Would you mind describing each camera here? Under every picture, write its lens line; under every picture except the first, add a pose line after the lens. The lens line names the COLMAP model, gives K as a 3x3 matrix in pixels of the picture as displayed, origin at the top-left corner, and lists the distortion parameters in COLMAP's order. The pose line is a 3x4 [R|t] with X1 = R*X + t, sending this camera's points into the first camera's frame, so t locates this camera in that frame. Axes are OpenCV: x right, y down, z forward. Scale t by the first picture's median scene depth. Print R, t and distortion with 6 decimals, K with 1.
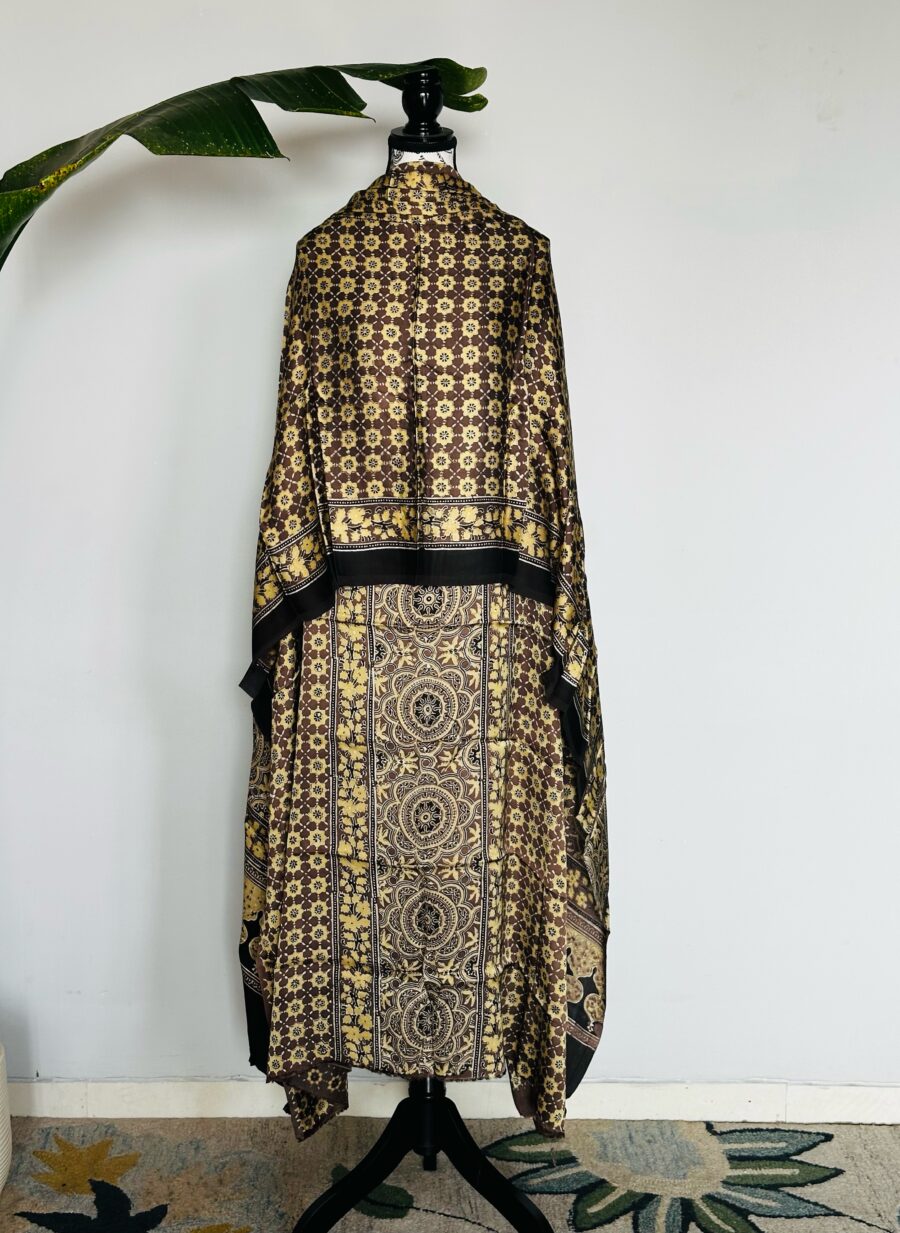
lens RADIAL K [[1698.0, 0, 450.0], [0, 1698.0, 616.5], [0, 0, 1]] dist [0.186906, -0.292987]
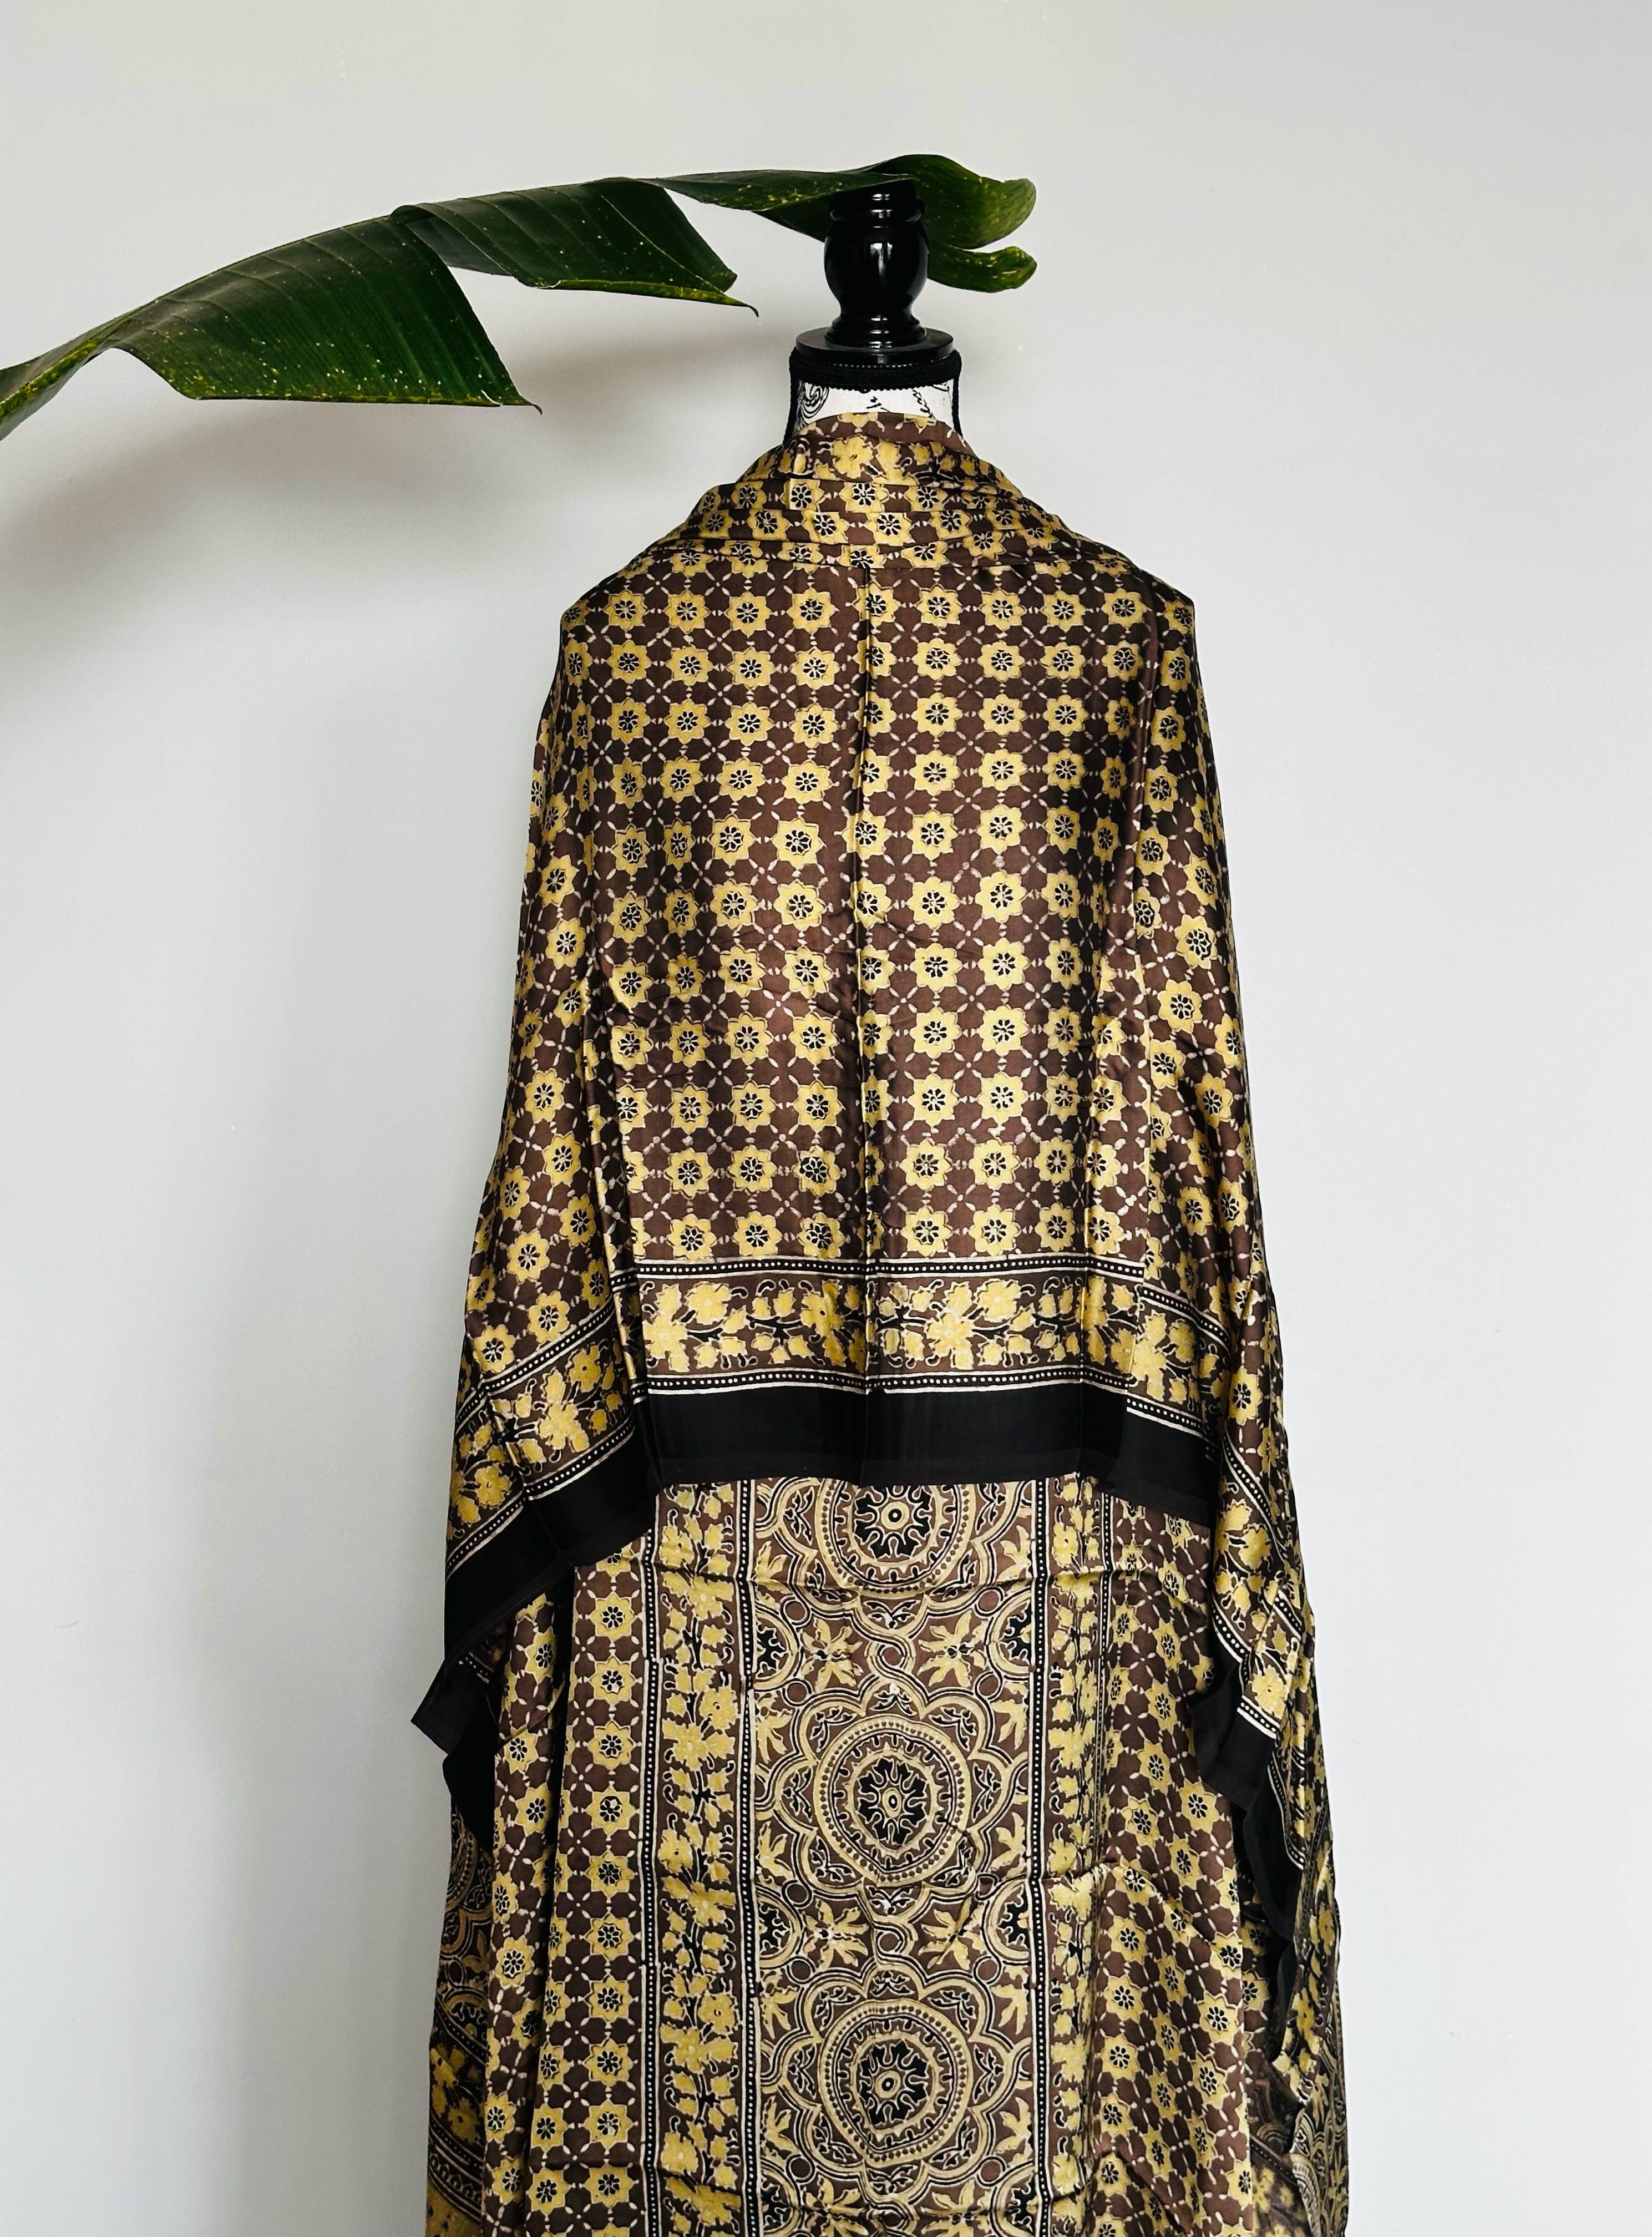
lens RADIAL K [[3085.2, 0, 859.7], [0, 3085.2, 1113.1], [0, 0, 1]] dist [0.149534, -0.216234]
pose [[0.999917, -0.002892, -0.012574, -0.011149], [0.002362, 0.999116, -0.041982, -0.071795], [0.012685, 0.041949, 0.999039, 0.284934]]
